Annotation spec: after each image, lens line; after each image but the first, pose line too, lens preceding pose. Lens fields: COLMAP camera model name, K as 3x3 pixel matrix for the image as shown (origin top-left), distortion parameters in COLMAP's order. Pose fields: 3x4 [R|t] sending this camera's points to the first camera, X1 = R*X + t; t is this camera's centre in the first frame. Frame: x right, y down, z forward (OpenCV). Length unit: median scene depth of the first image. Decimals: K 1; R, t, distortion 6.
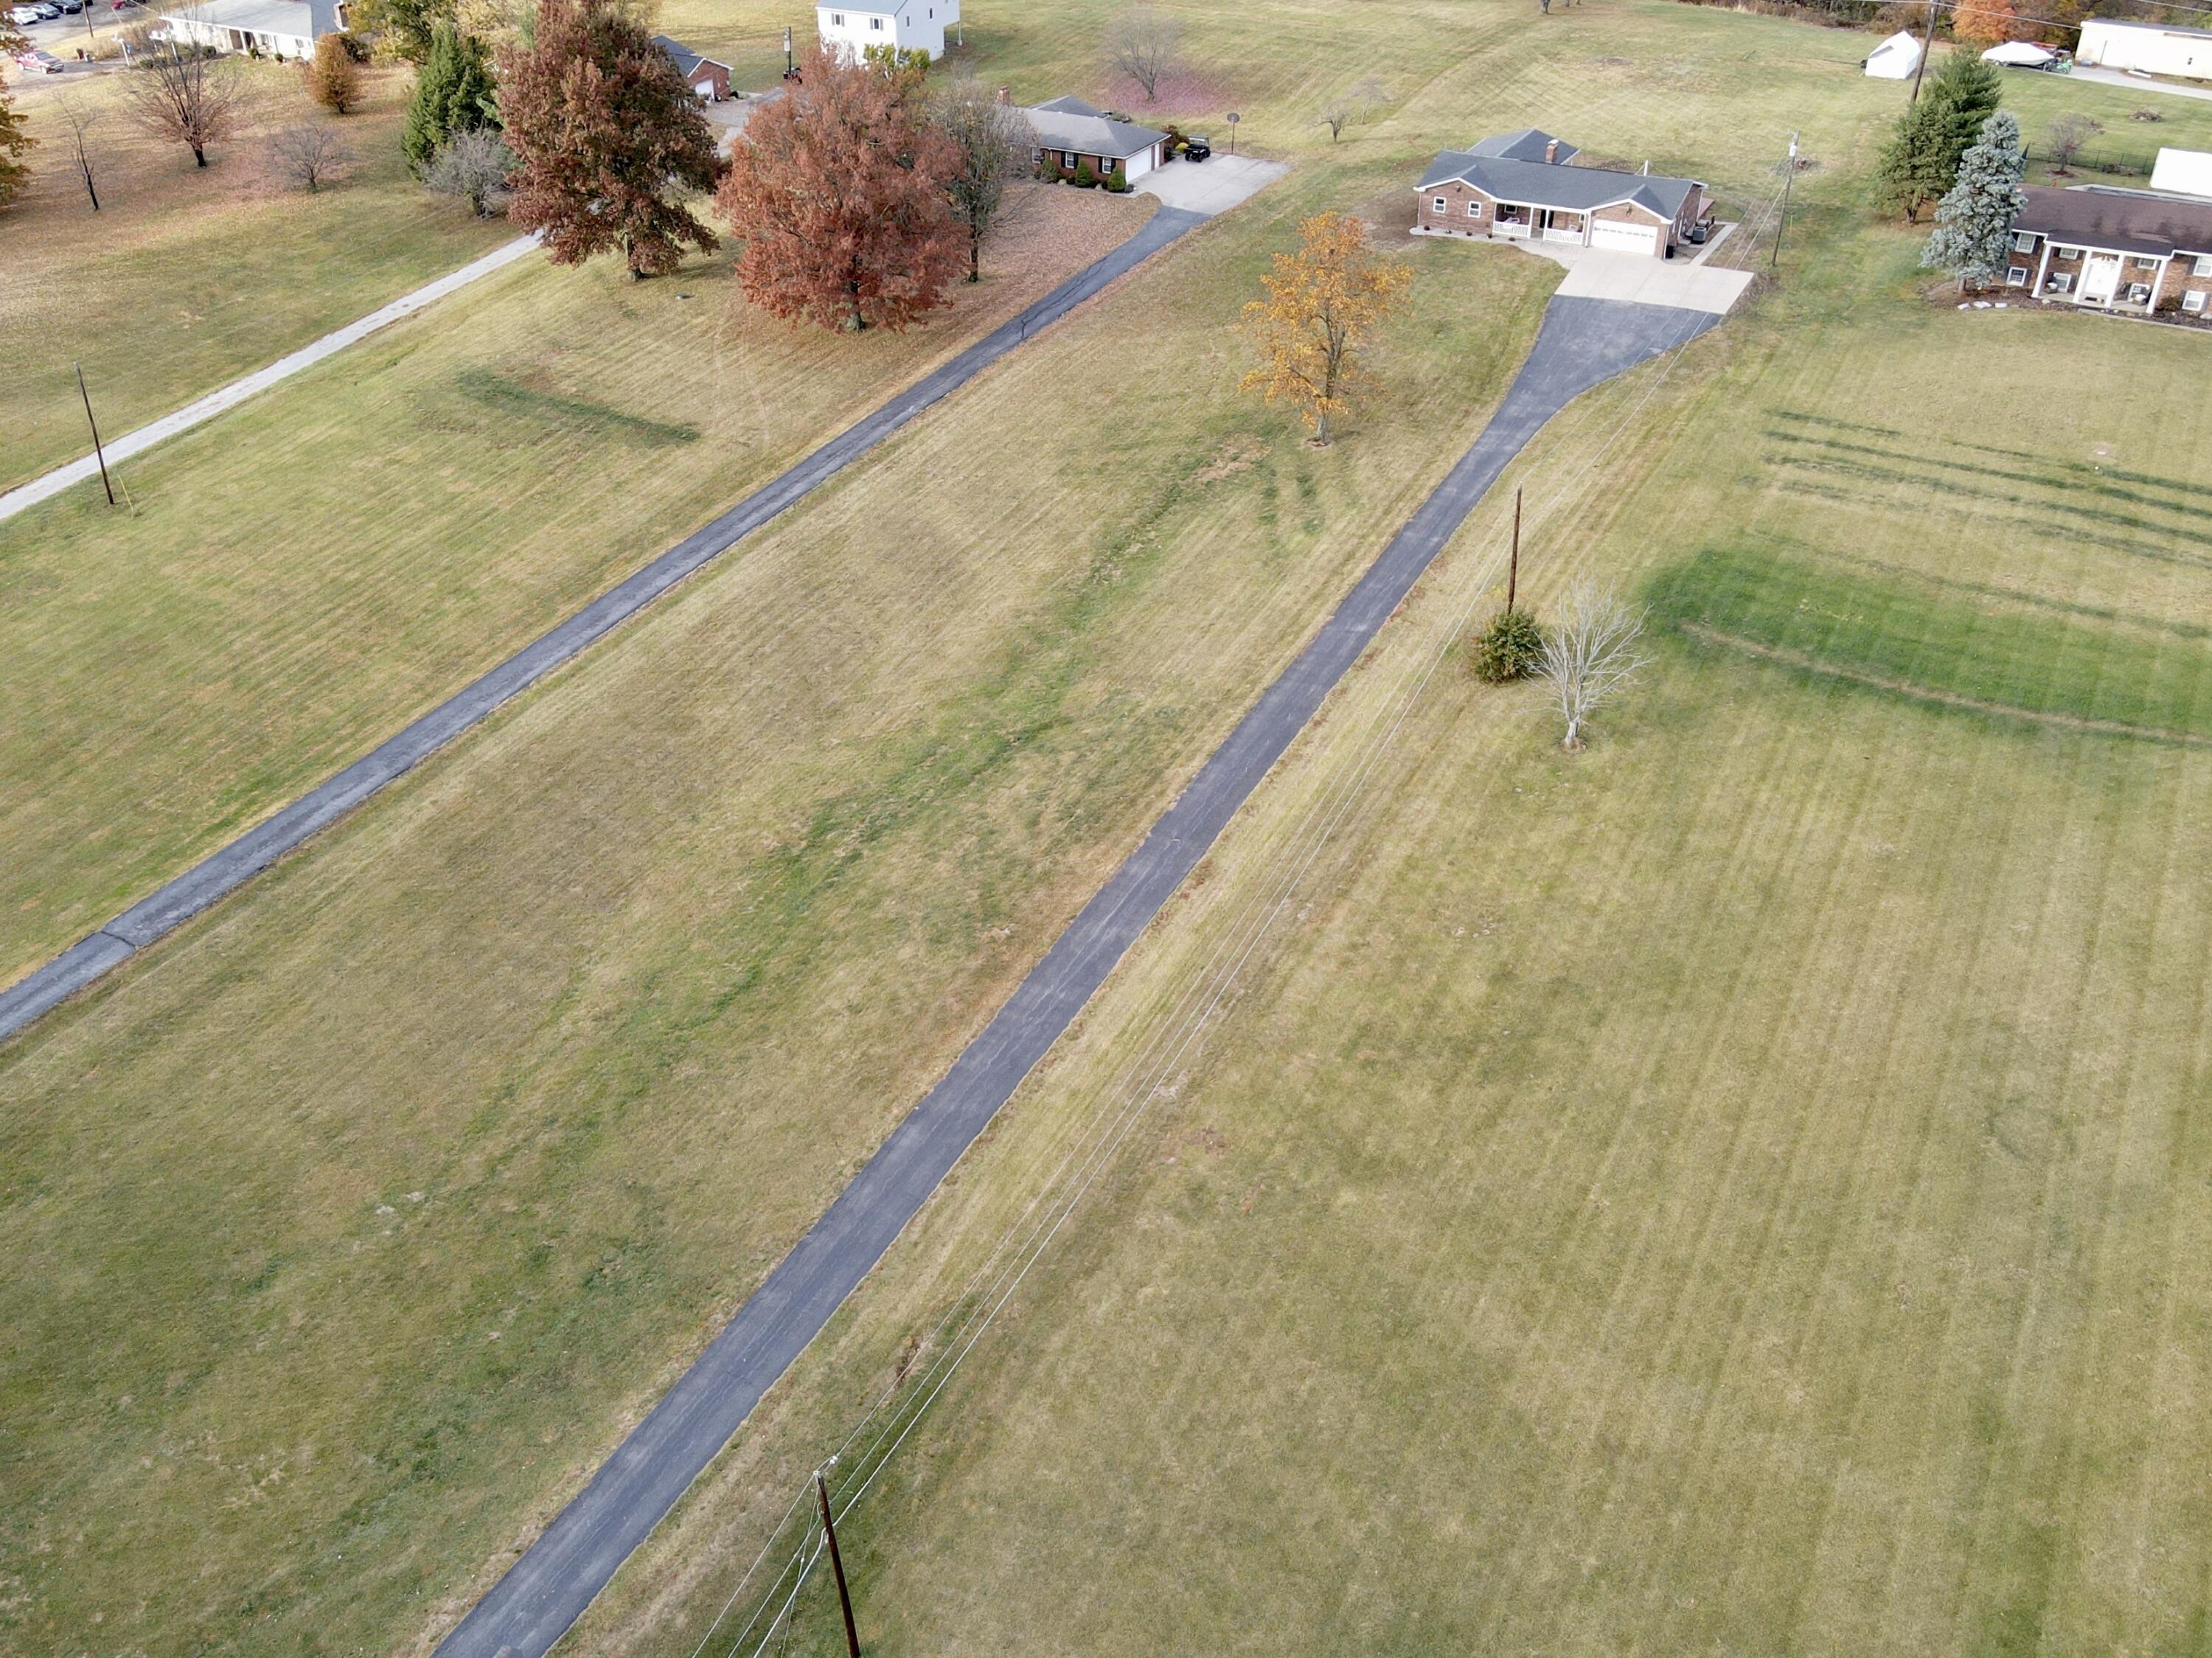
lens RADIAL K [[1604.4, 0, 1106.4], [0, 1604.4, 817.2], [0, 0, 1]] dist [-0.003393, 0.020257]
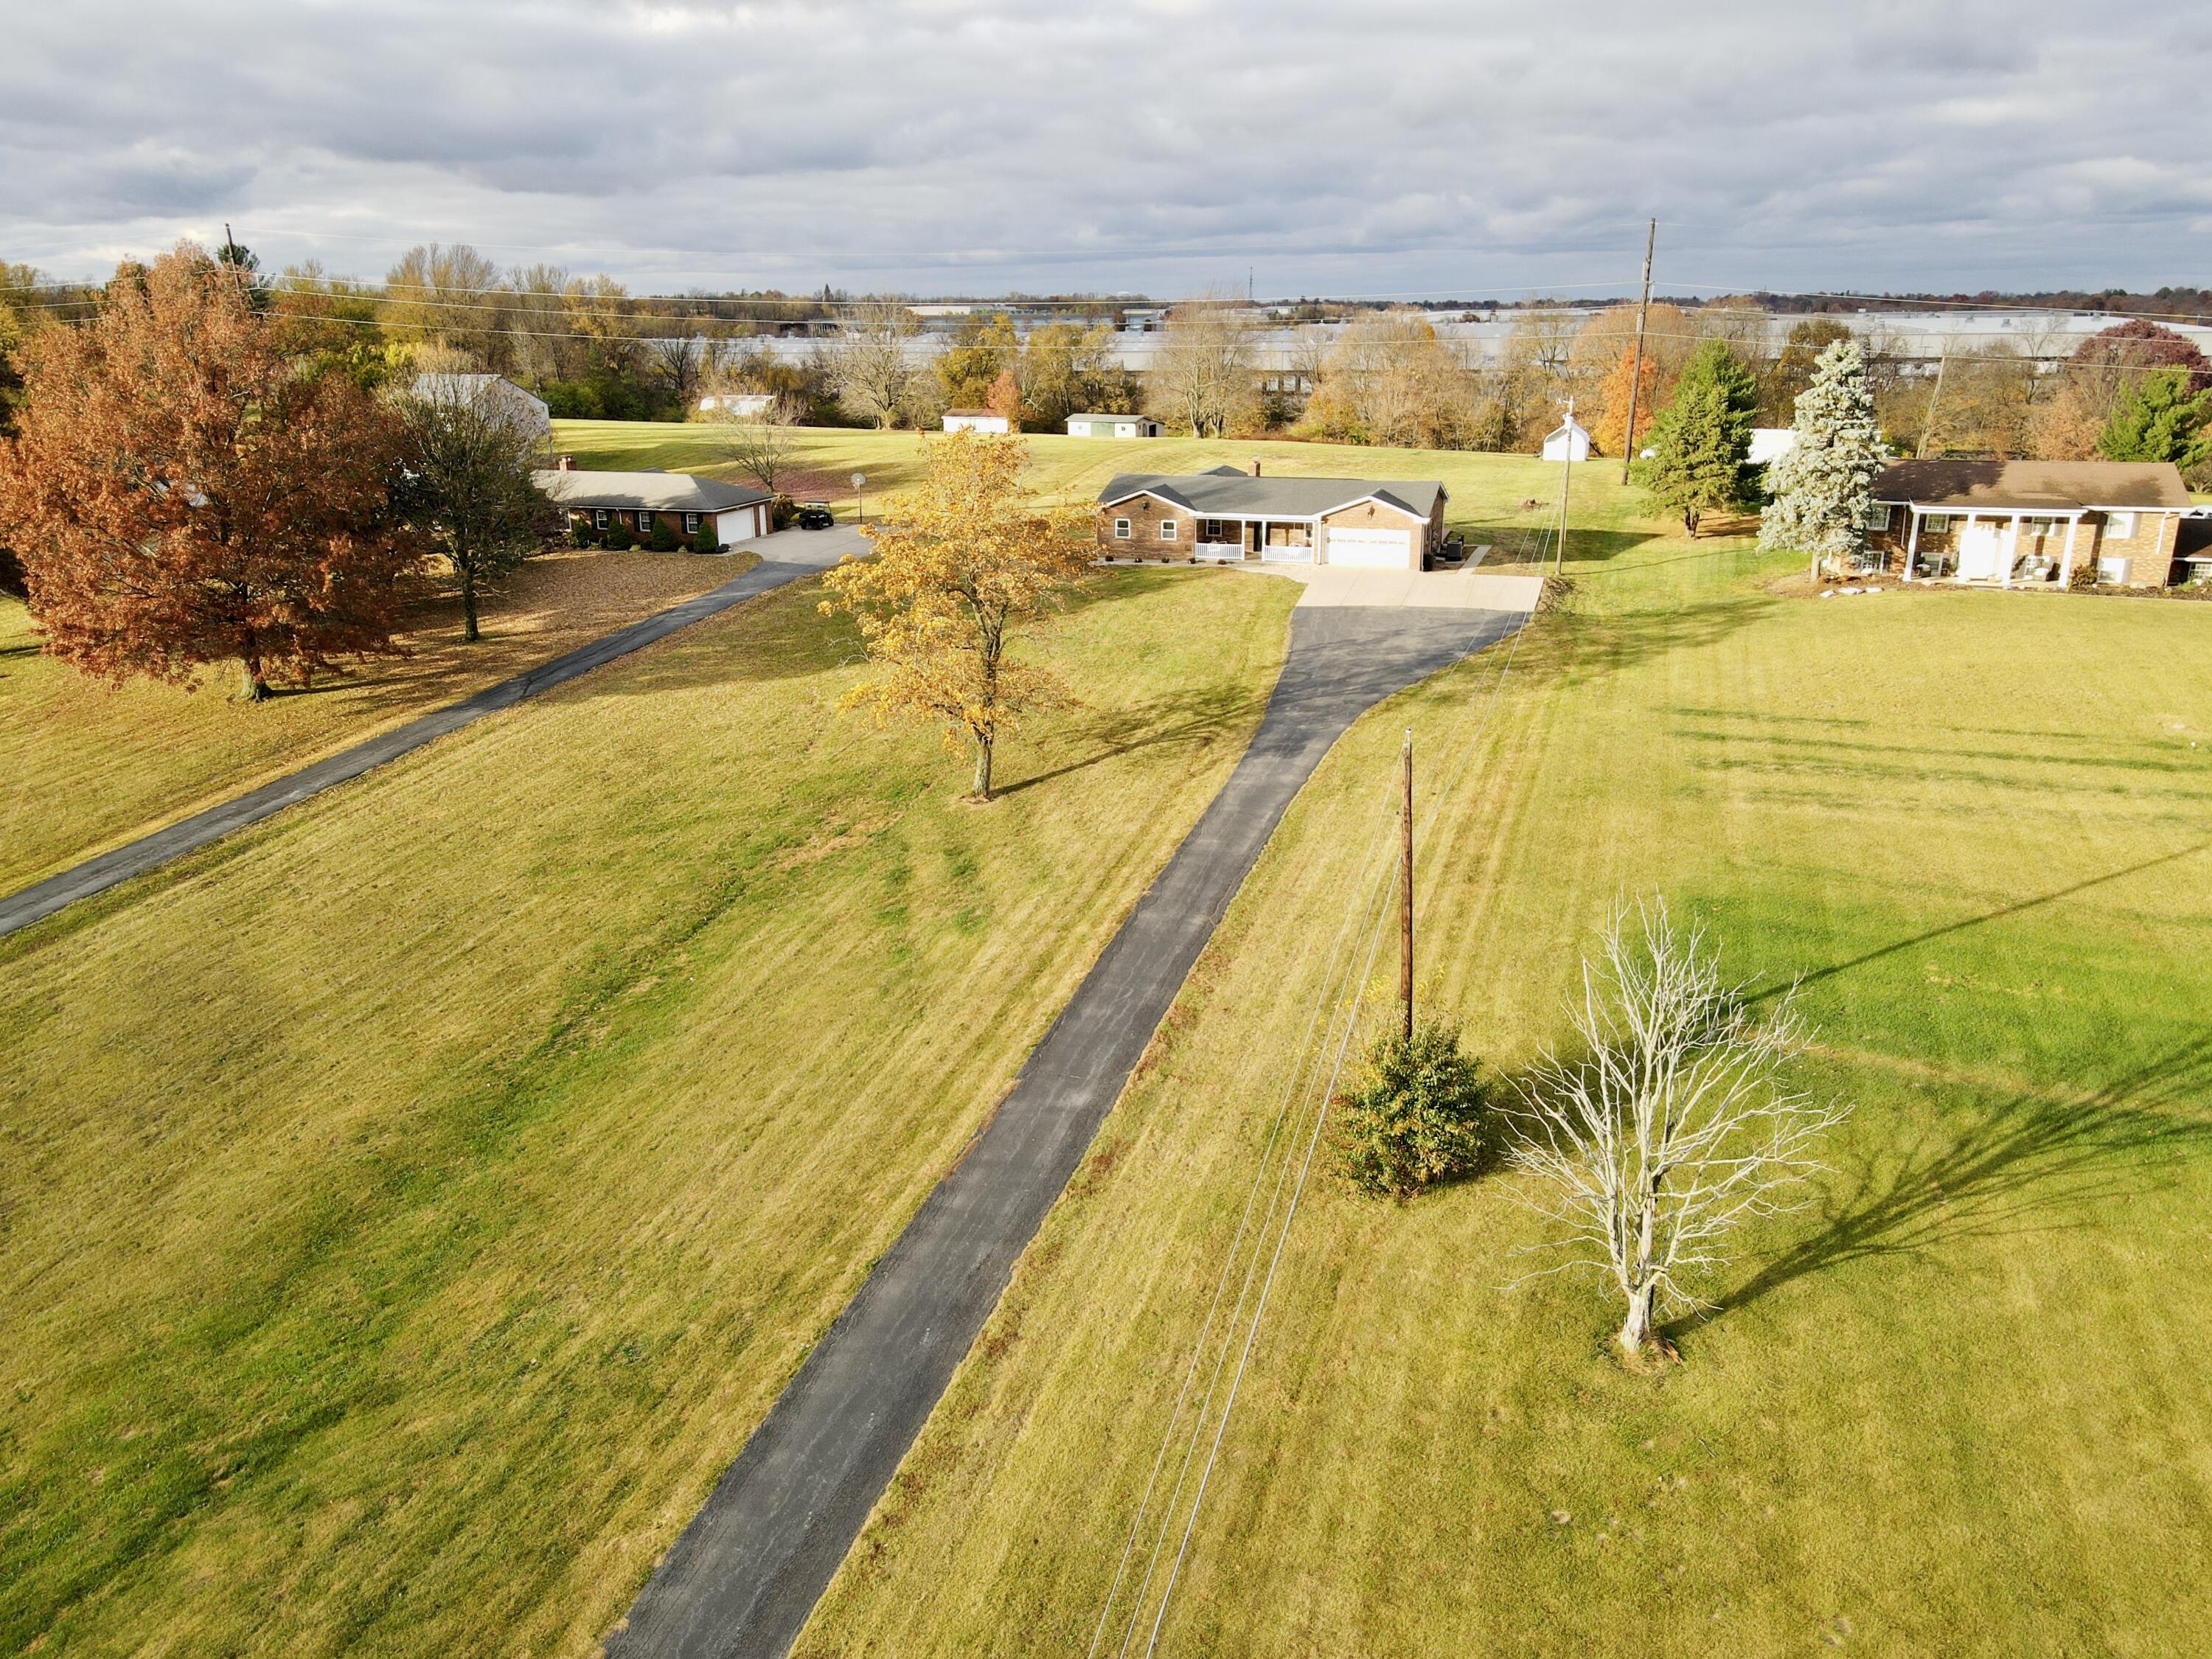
lens RADIAL K [[1604.5, 0, 1109.6], [0, 1604.5, 815.9], [0, 0, 1]] dist [-0.003393, 0.020257]
pose [[0.980731, -0.056079, 0.187140, 0.074744], [0.108182, 0.953532, -0.281200, -0.056576], [-0.162675, 0.296026, 0.941225, 0.471497]]
